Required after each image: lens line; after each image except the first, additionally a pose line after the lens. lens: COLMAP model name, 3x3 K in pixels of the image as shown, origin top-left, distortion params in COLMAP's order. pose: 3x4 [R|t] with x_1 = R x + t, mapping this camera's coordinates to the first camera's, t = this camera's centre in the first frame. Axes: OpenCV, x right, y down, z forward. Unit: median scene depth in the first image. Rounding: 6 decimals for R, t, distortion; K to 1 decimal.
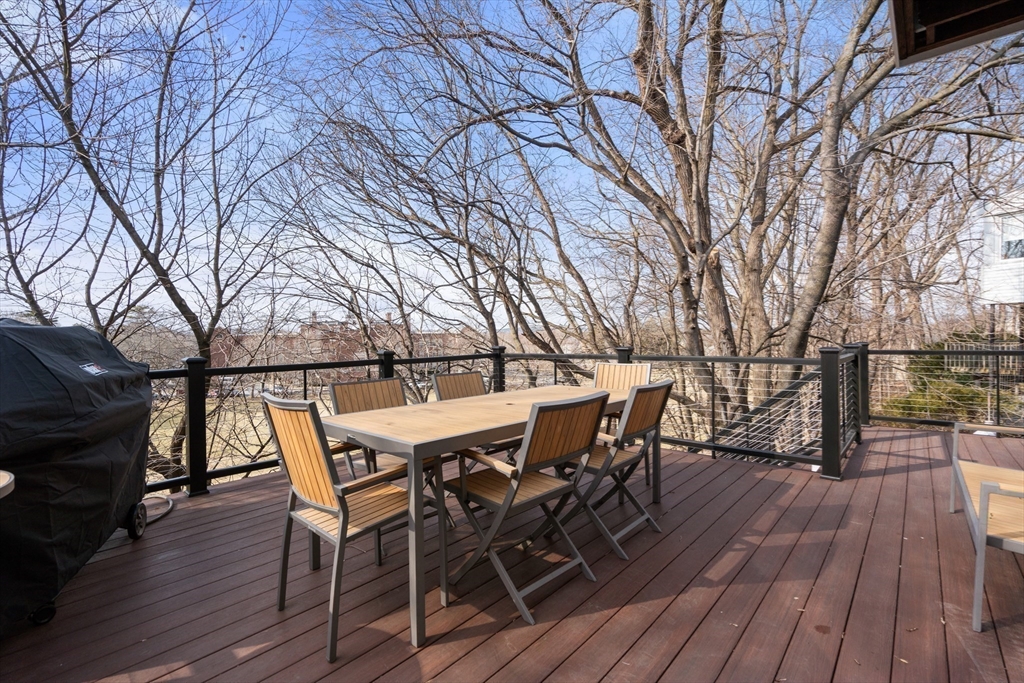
lens RADIAL K [[457.7, 0, 516.0], [0, 457.7, 349.2], [0, 0, 1]] dist [-0.001525, 0.000153]
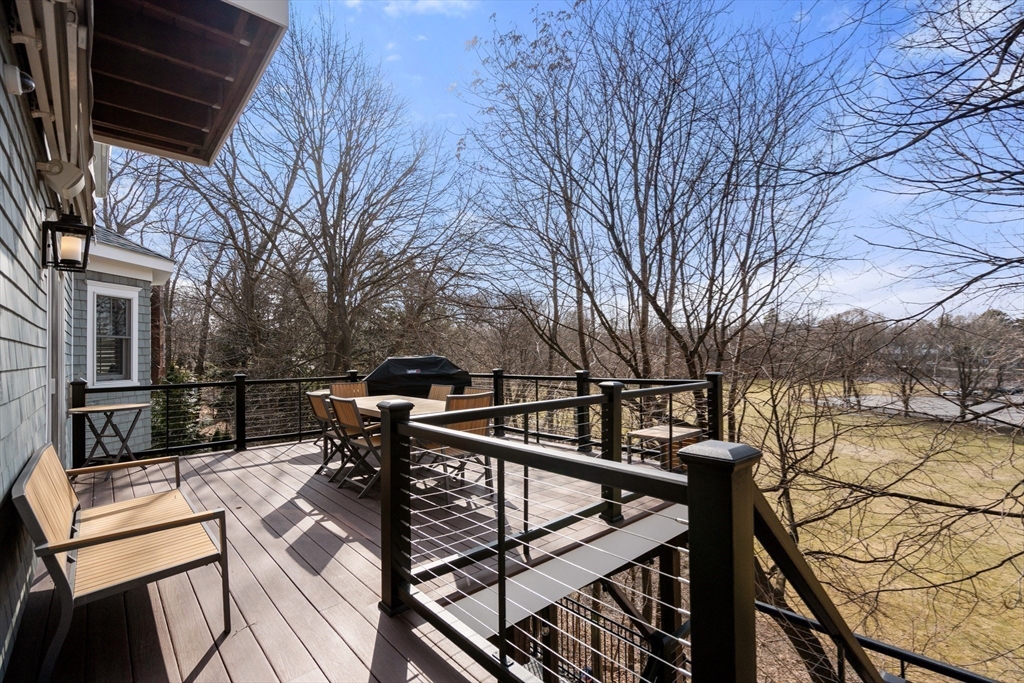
lens RADIAL K [[464.3, 0, 505.7], [0, 464.3, 343.9], [0, 0, 1]] dist [-0.001099, -0.000191]
pose [[-0.129141, -0.002956, -0.991622, 1.795565], [0.003735, 0.999987, -0.003467, -0.117744], [0.991619, -0.004152, -0.129128, 1.687583]]
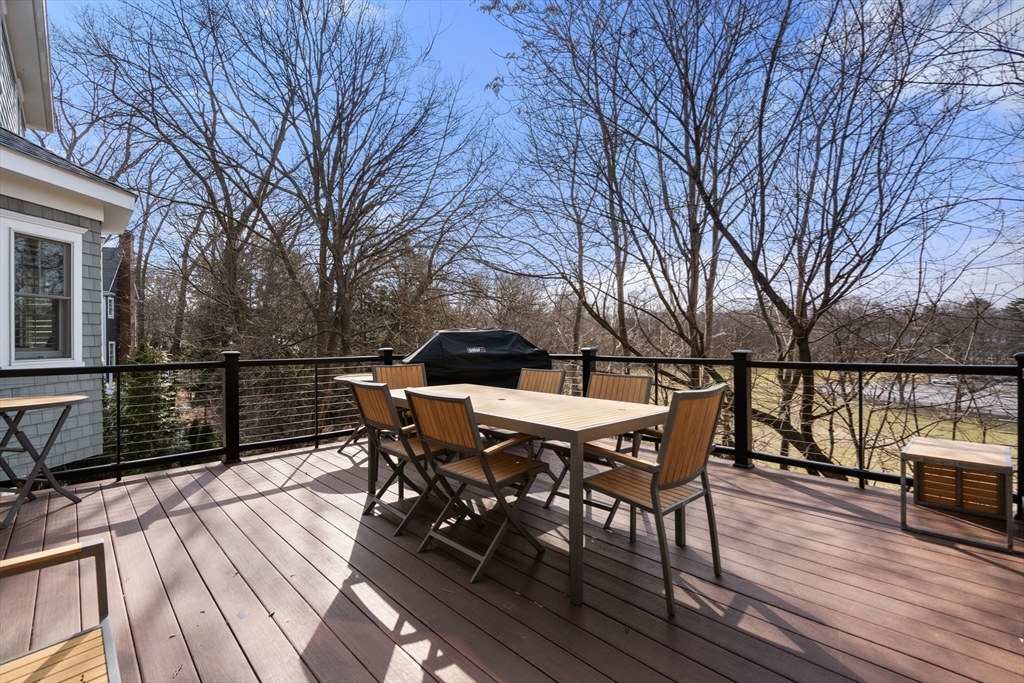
lens RADIAL K [[463.7, 0, 507.5], [0, 463.7, 338.2], [0, 0, 1]] dist [-0.001040, 0.000090]
pose [[-0.092309, 0.017034, -0.995585, 1.118259], [-0.007252, 0.999816, 0.017779, -0.055229], [0.995704, 0.008861, -0.092169, 1.126166]]
